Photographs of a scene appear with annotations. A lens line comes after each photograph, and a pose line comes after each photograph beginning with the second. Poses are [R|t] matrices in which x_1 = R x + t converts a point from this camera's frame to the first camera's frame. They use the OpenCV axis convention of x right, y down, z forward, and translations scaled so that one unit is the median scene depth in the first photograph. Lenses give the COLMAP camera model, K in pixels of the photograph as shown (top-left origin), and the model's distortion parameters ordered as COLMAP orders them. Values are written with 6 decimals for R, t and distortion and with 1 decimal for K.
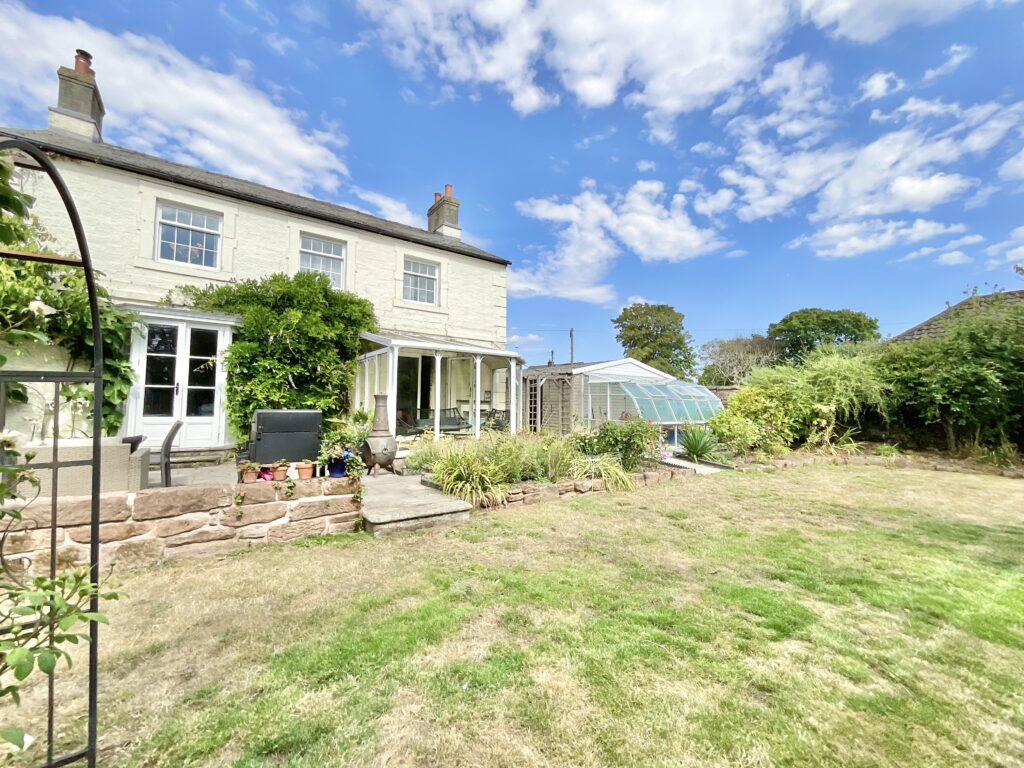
lens RADIAL K [[421.9, 0, 512.0], [0, 421.9, 384.0], [0, 0, 1]] dist [0.001181, -0.000014]
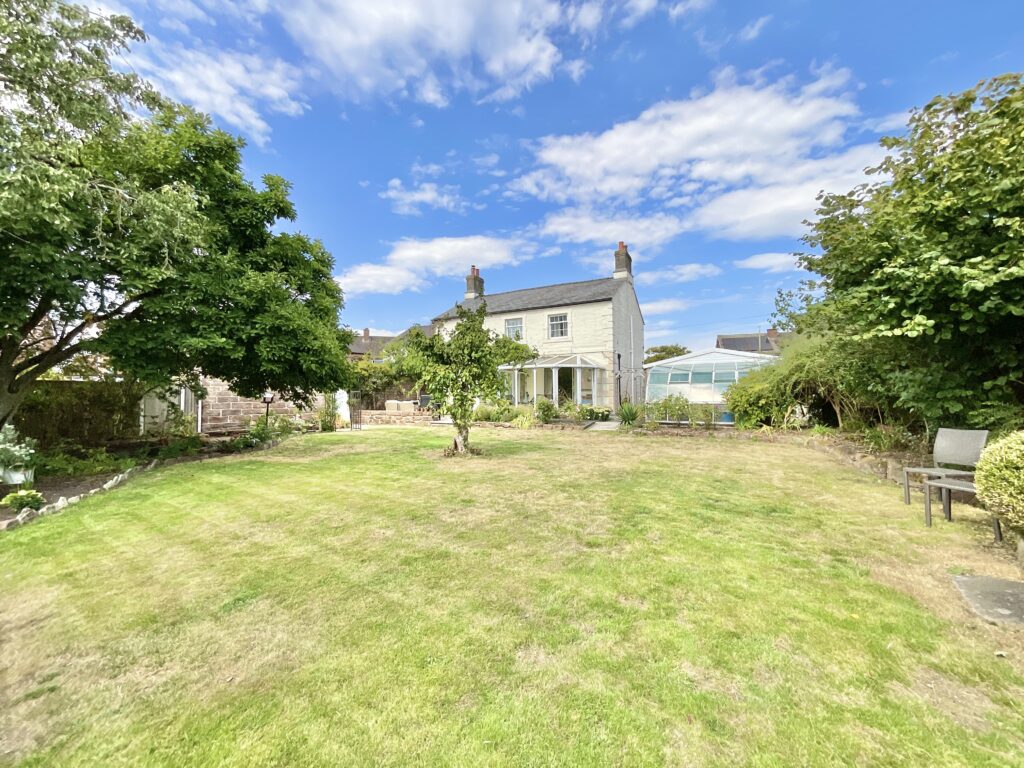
lens RADIAL K [[421.9, 0, 512.0], [0, 421.9, 384.0], [0, 0, 1]] dist [0.001181, -0.000014]
pose [[0.434109, -0.028404, -0.900412, 1.206395], [0.062416, 0.998049, -0.001392, 0.002360], [0.898696, -0.055596, 0.435035, -0.009797]]
